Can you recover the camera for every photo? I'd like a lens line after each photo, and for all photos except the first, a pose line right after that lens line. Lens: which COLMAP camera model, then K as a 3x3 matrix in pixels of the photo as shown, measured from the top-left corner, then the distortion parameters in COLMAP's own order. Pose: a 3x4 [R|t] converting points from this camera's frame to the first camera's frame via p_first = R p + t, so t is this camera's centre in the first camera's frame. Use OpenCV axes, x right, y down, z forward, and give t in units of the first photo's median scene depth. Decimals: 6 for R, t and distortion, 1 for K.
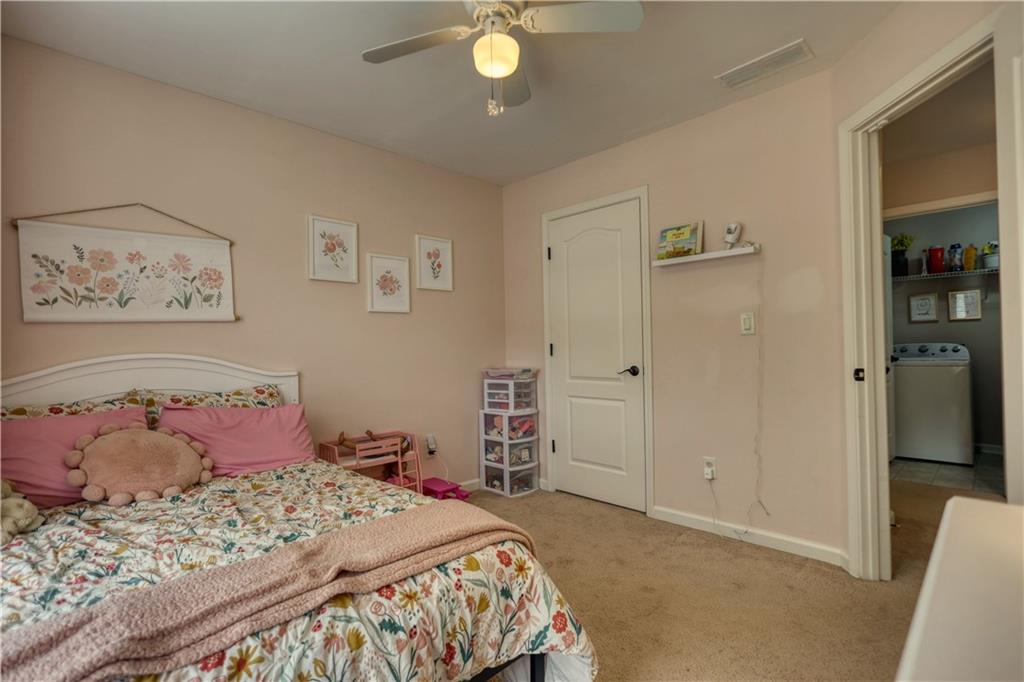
lens RADIAL K [[482.9, 0, 516.4], [0, 482.9, 346.1], [0, 0, 1]] dist [0.001524, 0.000894]
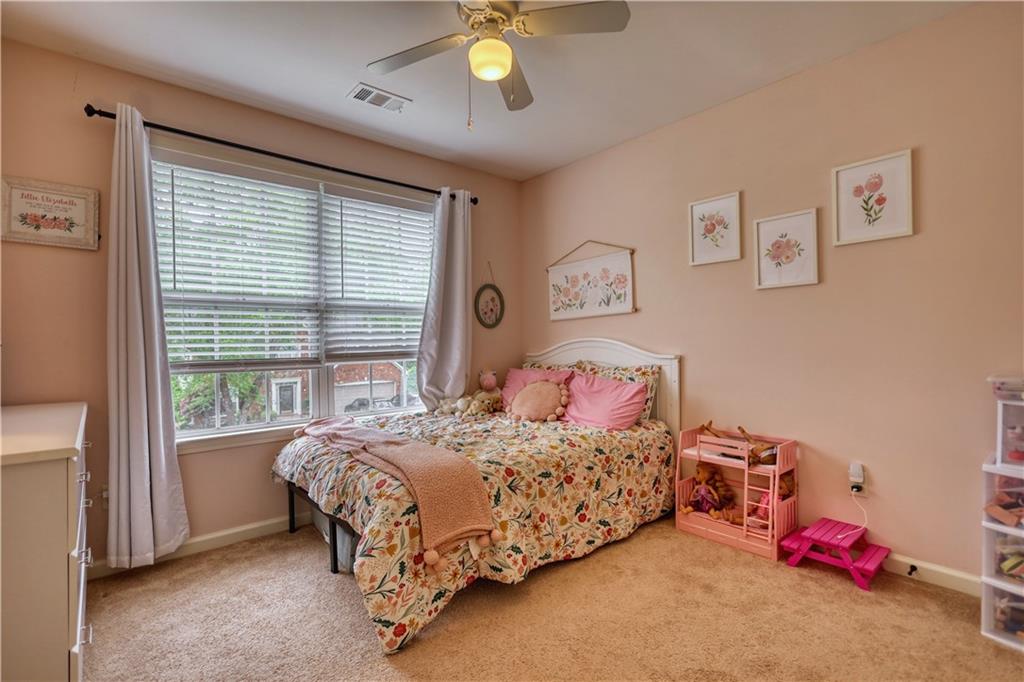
lens RADIAL K [[482.9, 0, 497.8], [0, 482.9, 343.4], [0, 0, 1]] dist [0.001524, 0.000894]
pose [[-0.091299, 0.026807, -0.995463, 0.725971], [0.021833, 0.999451, 0.024912, -0.009901], [0.995584, -0.019460, -0.091835, 0.778111]]
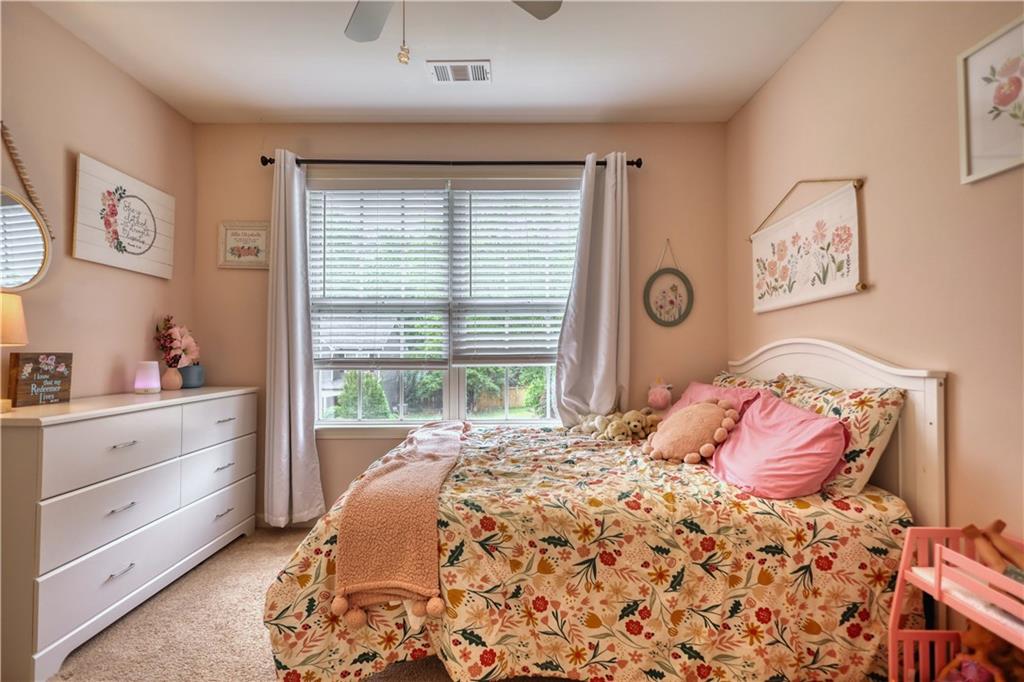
lens RADIAL K [[482.9, 0, 495.5], [0, 482.9, 341.6], [0, 0, 1]] dist [0.001524, 0.000894]
pose [[-0.717260, 0.010192, -0.696731, 0.296526], [0.021268, 0.999747, -0.007270, 0.015520], [0.696481, -0.020032, -0.717295, 1.158962]]
